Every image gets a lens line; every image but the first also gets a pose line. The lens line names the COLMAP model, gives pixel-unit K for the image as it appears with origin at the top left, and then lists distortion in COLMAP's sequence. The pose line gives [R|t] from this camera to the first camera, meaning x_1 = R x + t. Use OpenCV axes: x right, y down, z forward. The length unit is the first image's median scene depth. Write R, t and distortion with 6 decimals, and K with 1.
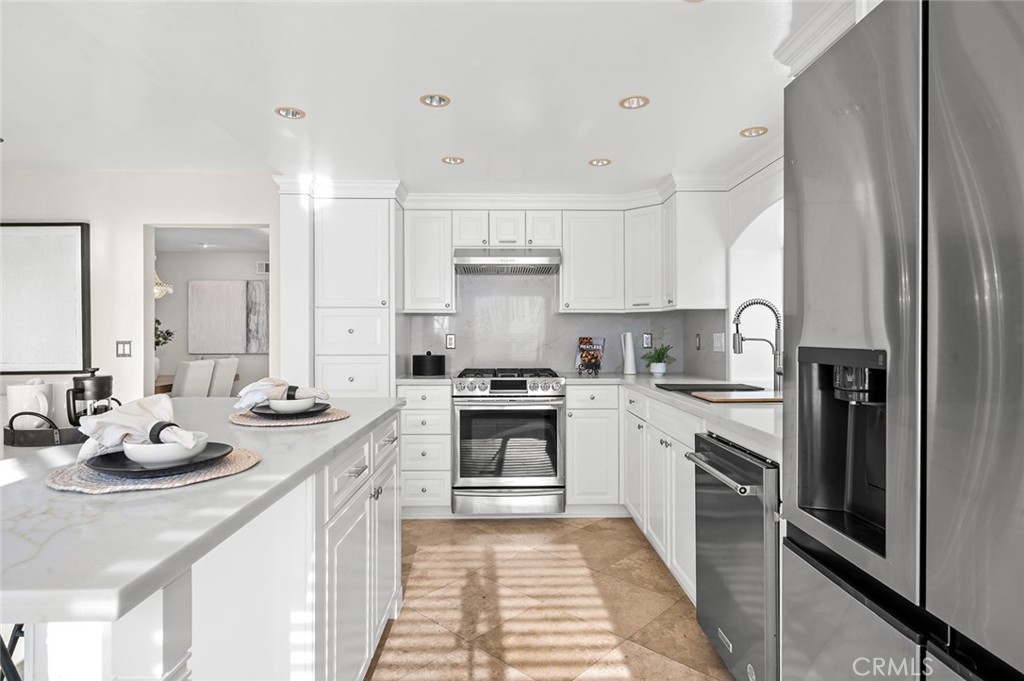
lens RADIAL K [[545.4, 0, 513.2], [0, 545.4, 334.2], [0, 0, 1]] dist [0.003445, 0.000264]
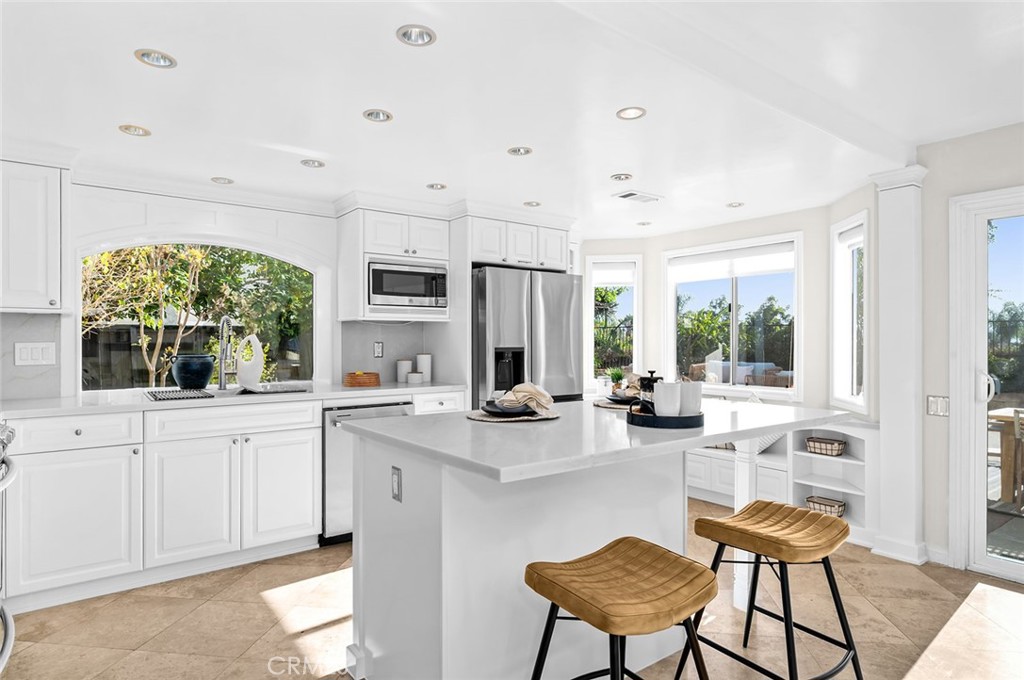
lens RADIAL K [[567.0, 0, 519.1], [0, 567.0, 338.3], [0, 0, 1]] dist [-0.000923, -0.001297]
pose [[-0.578064, 0.002408, 0.815988, -0.683709], [0.004599, 0.999989, 0.000307, -0.005489], [-0.815978, 0.003930, -0.578069, 0.821990]]
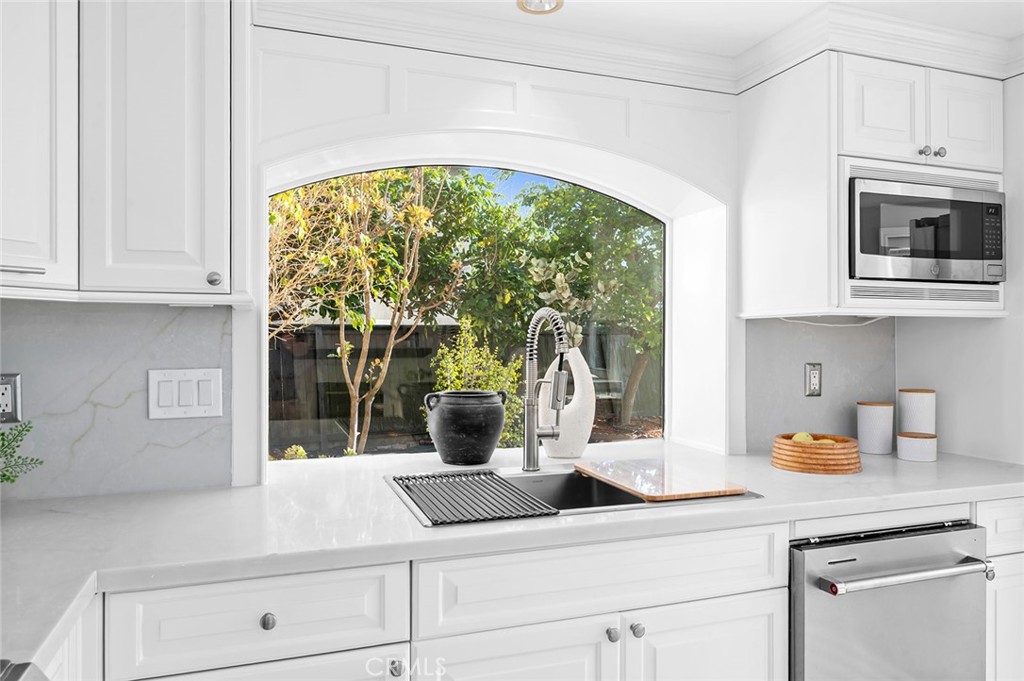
lens RADIAL K [[680.8, 0, 507.7], [0, 680.8, 337.7], [0, 0, 1]] dist [0.003718, 0.002913]
pose [[-0.304109, 0.000527, 0.952637, -0.136389], [0.001390, 0.999999, -0.000110, -0.021888], [-0.952636, 0.001291, -0.304109, 0.852002]]
